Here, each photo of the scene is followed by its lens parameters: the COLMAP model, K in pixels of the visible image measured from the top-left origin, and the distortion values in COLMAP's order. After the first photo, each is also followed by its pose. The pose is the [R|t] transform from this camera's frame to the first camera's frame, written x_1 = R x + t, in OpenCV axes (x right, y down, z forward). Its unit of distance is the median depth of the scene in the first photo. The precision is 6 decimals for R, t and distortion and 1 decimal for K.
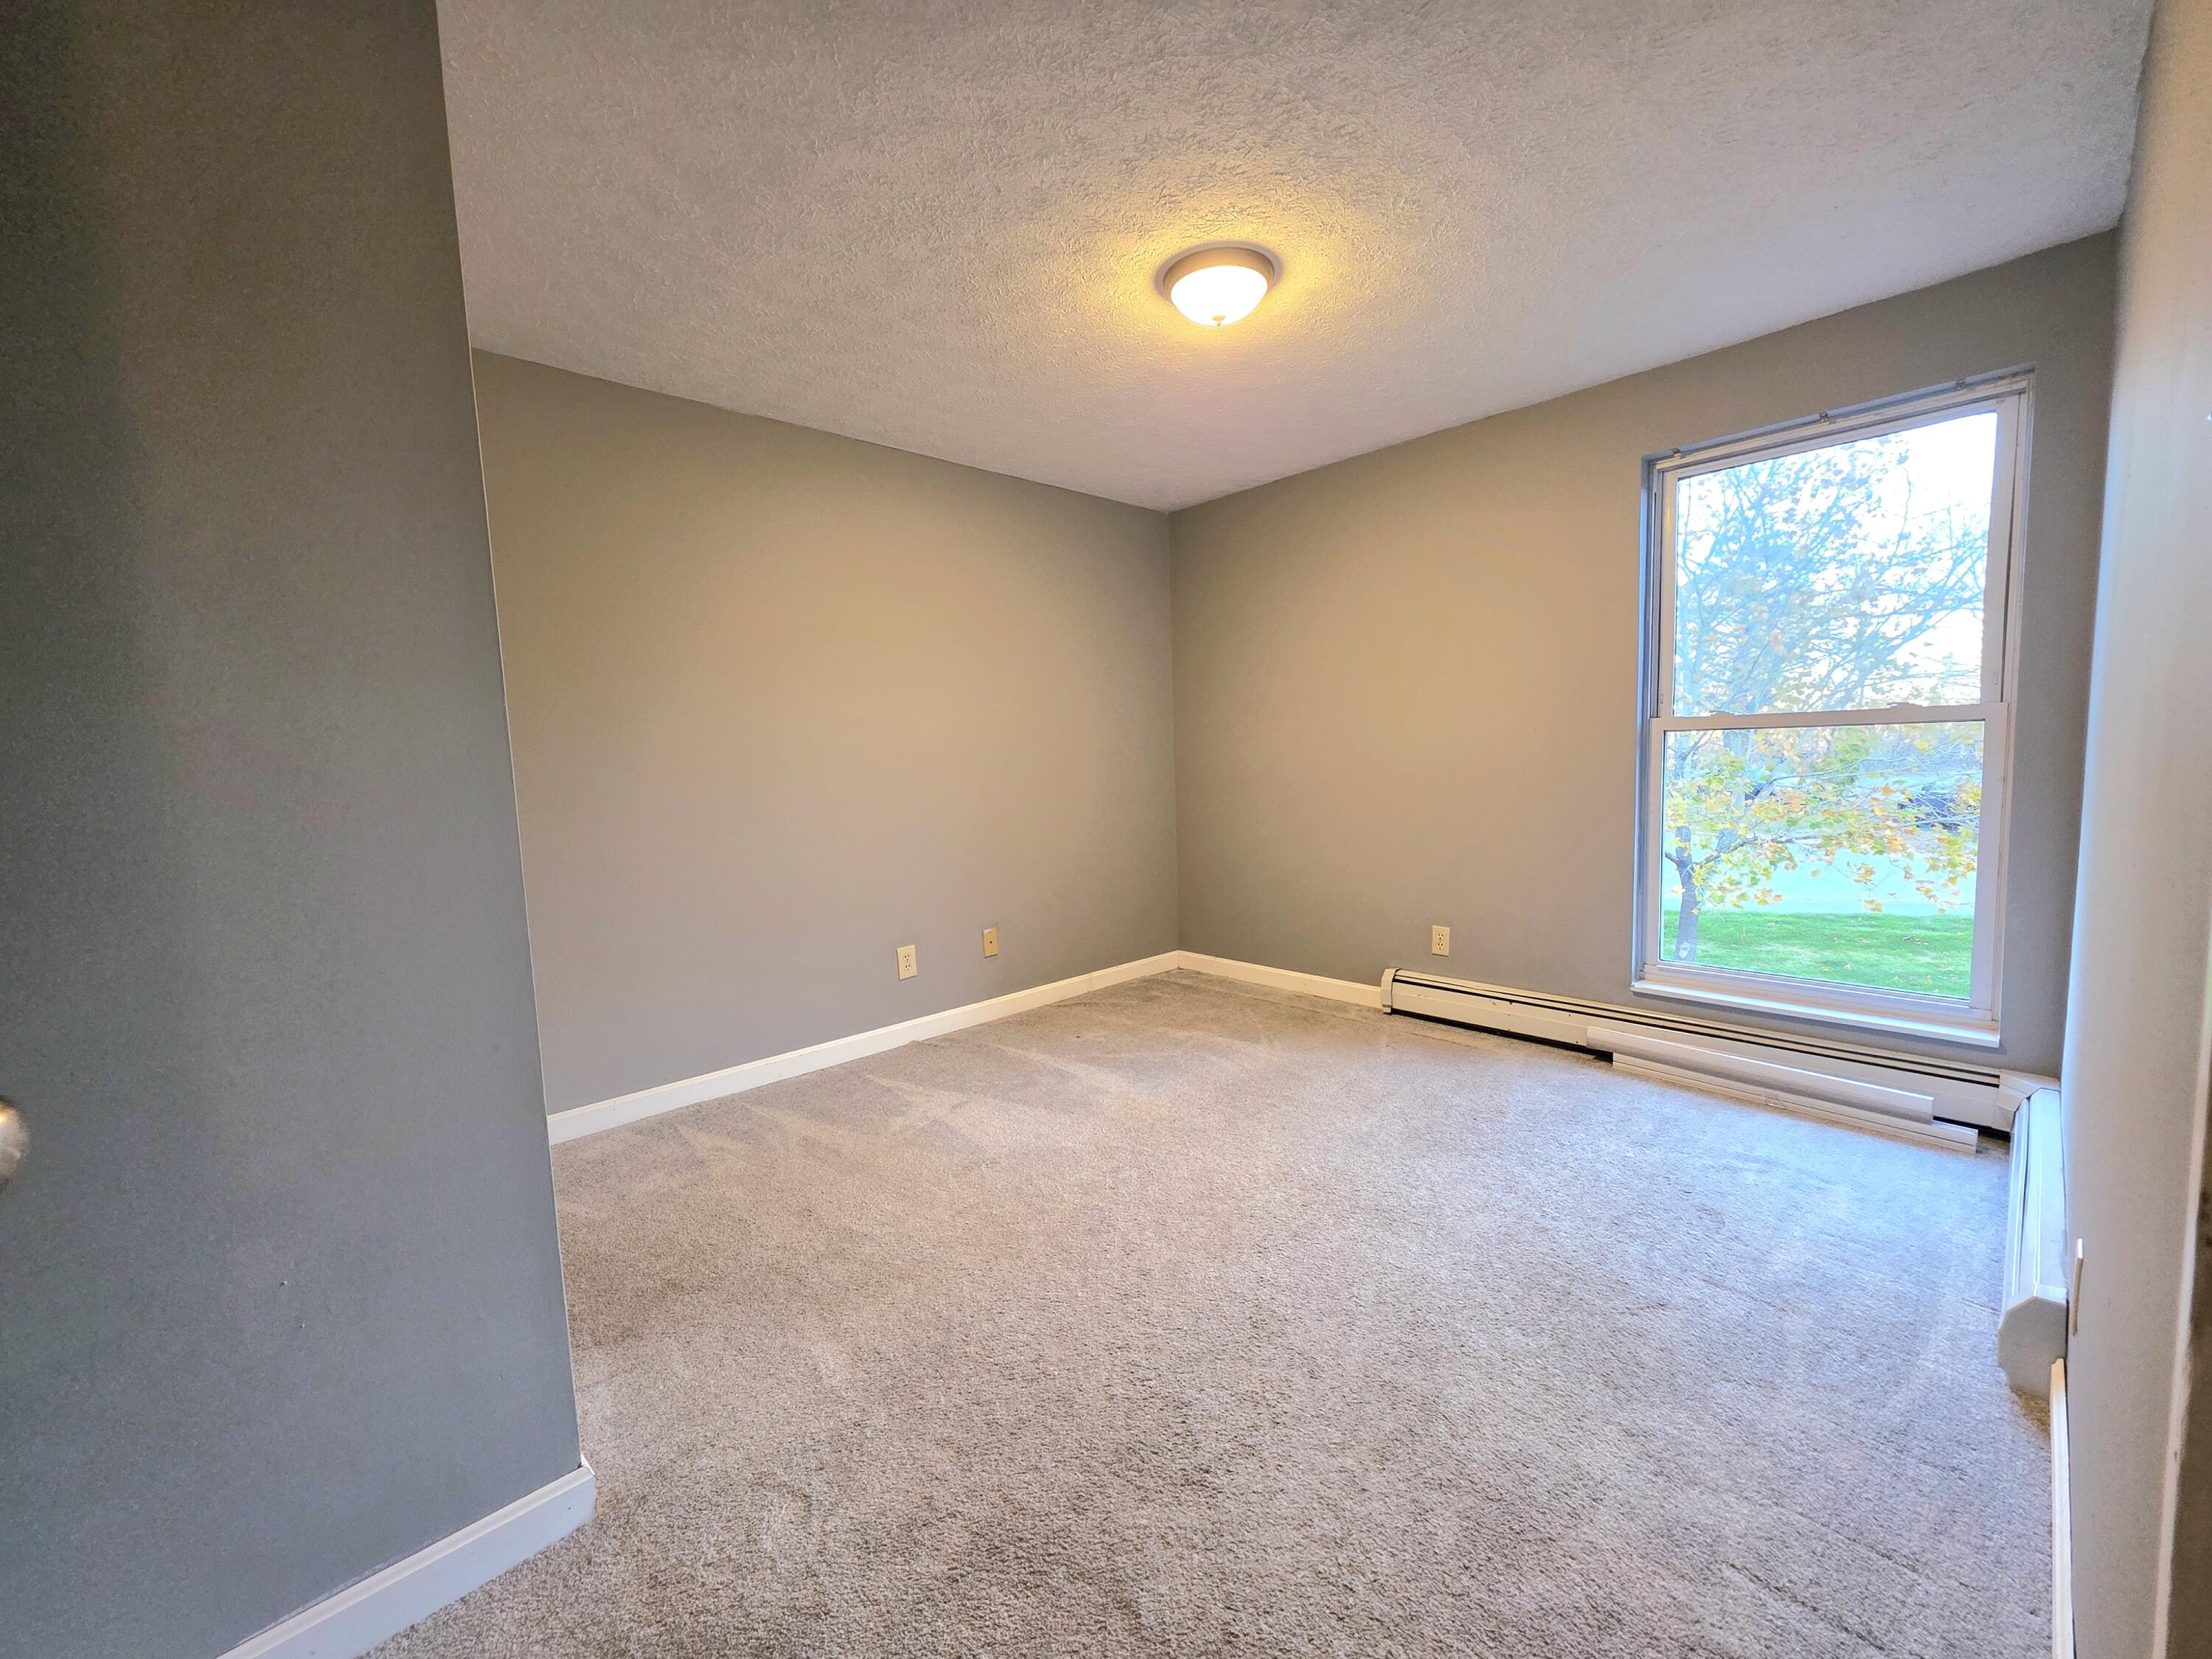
lens RADIAL K [[884.3, 0, 1114.4], [0, 884.3, 834.9], [0, 0, 1]] dist [0.000950, 0.000502]
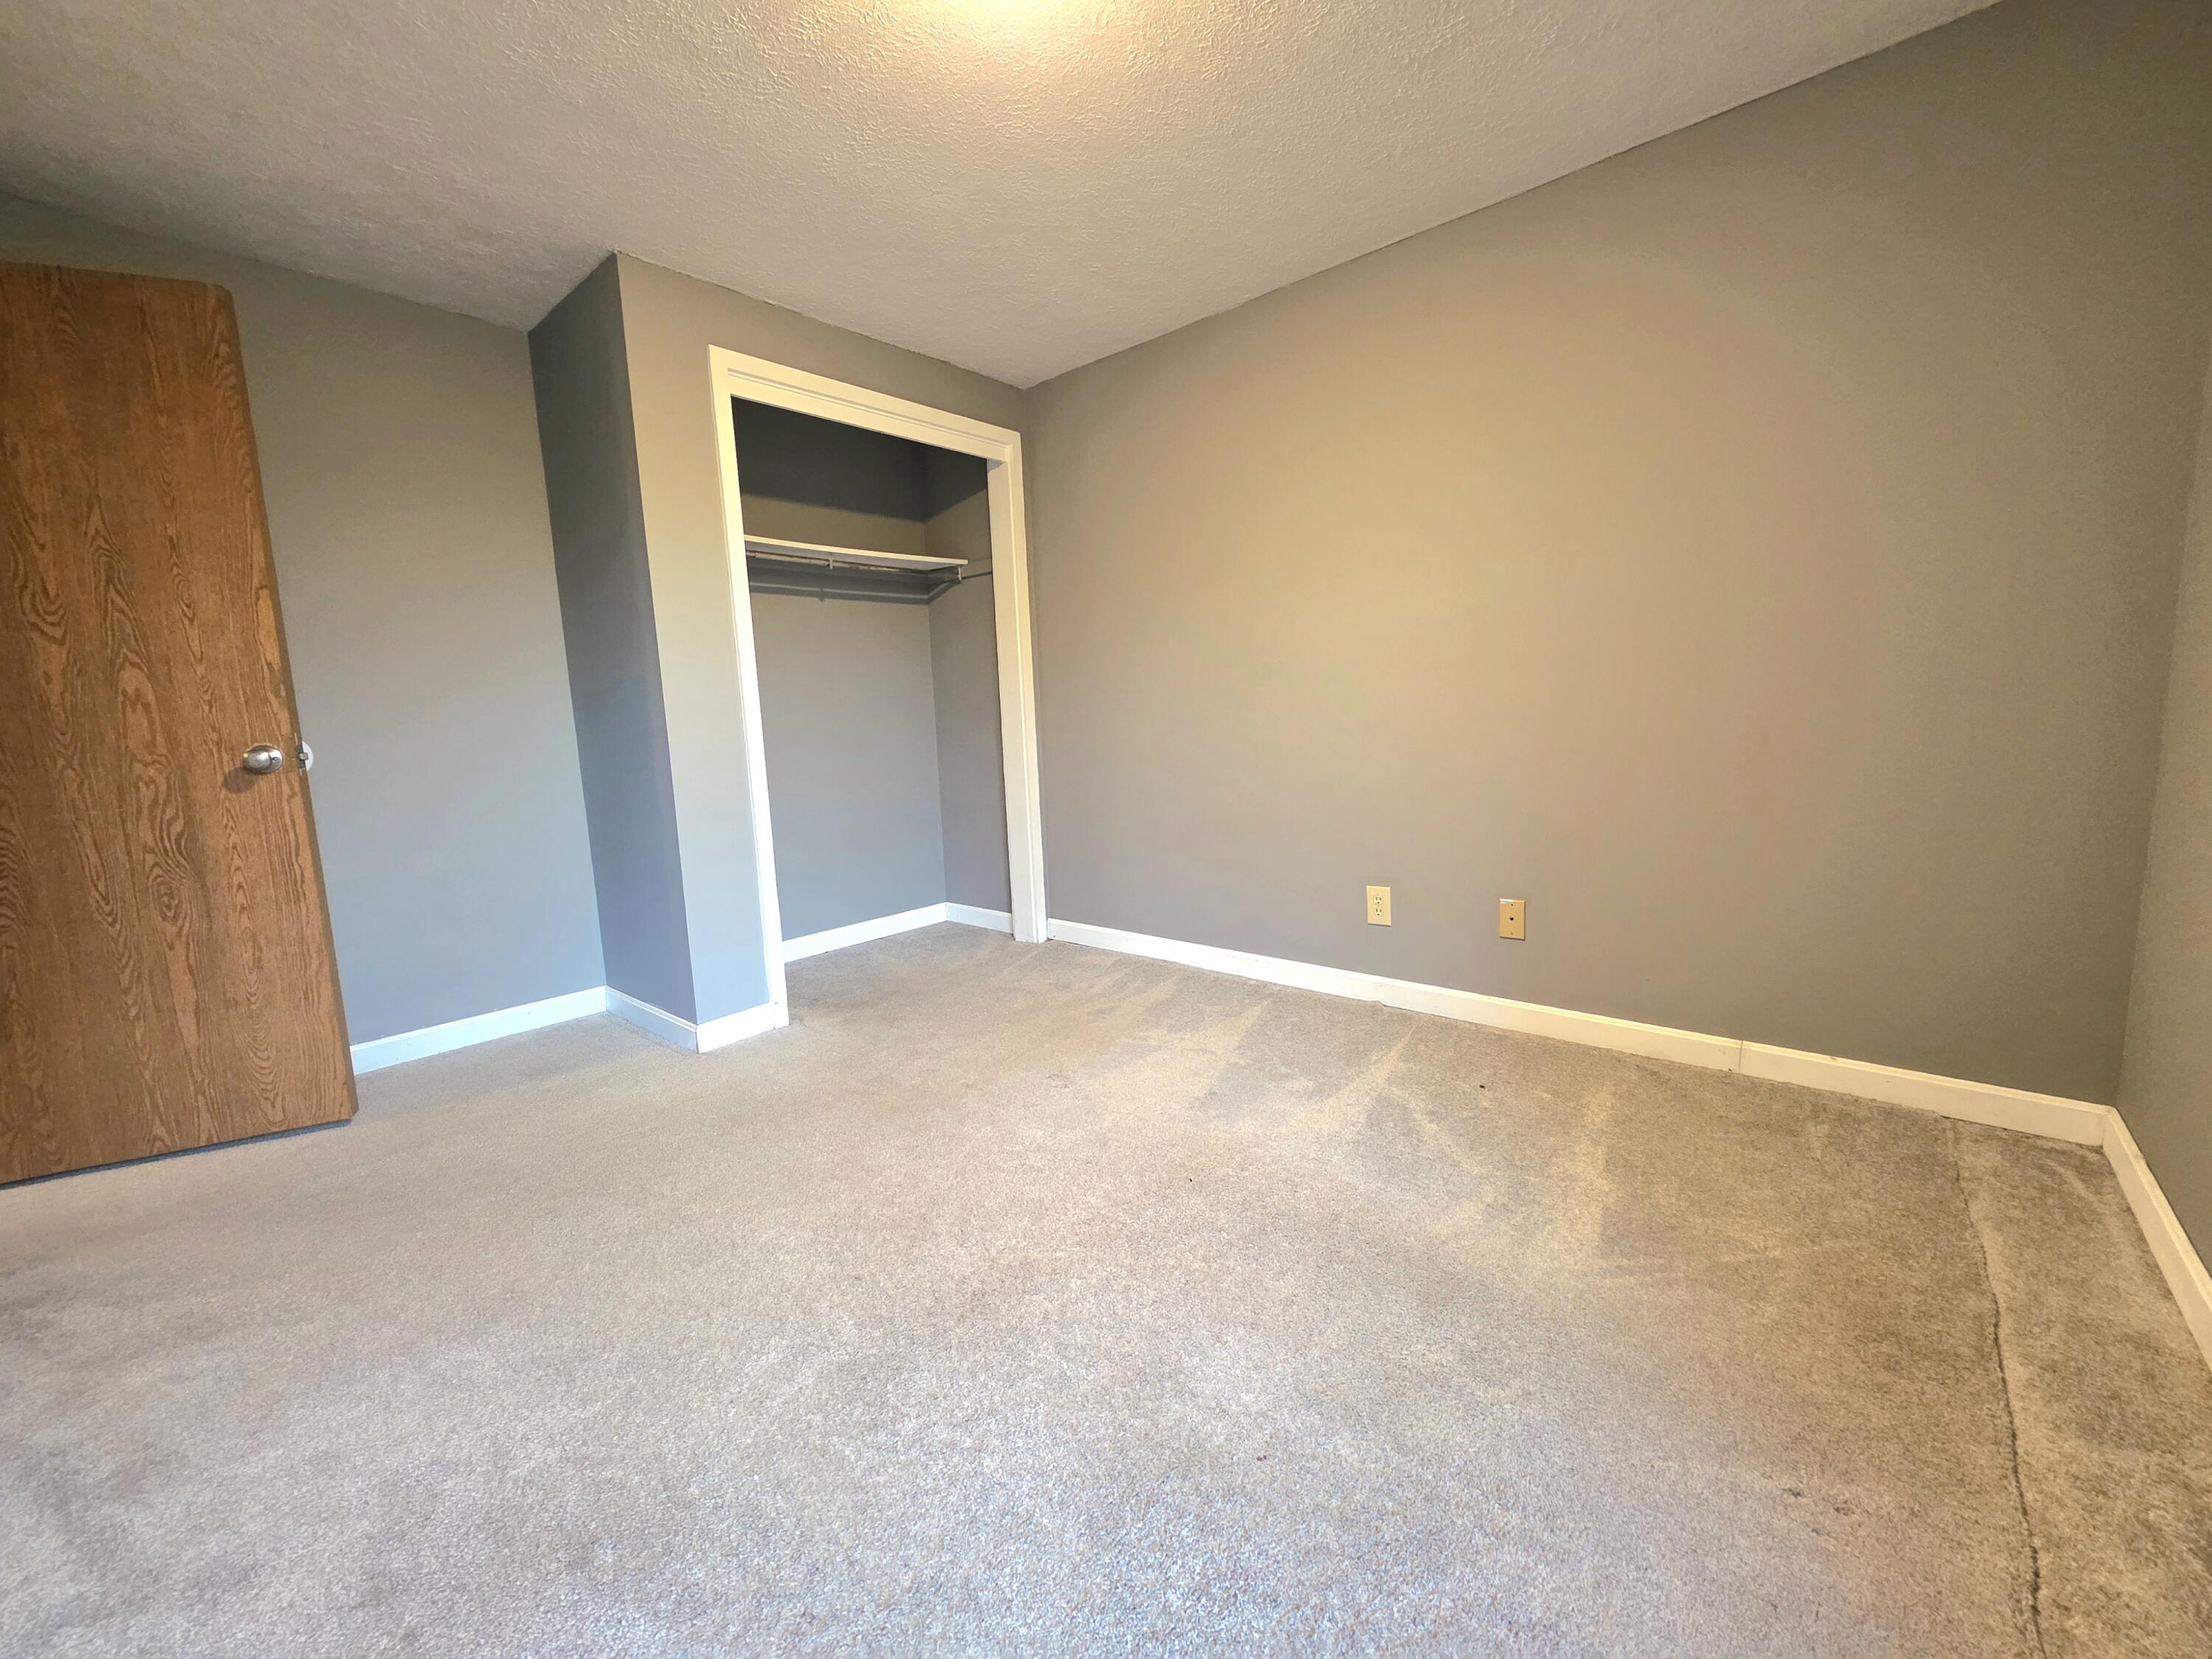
lens RADIAL K [[884.3, 0, 1110.2], [0, 884.3, 830.3], [0, 0, 1]] dist [0.000950, 0.000502]
pose [[0.094964, 0.161277, -0.982330, 0.576638], [-0.063503, 0.985761, 0.155702, -0.040257], [0.993453, 0.047595, 0.103854, 0.708861]]
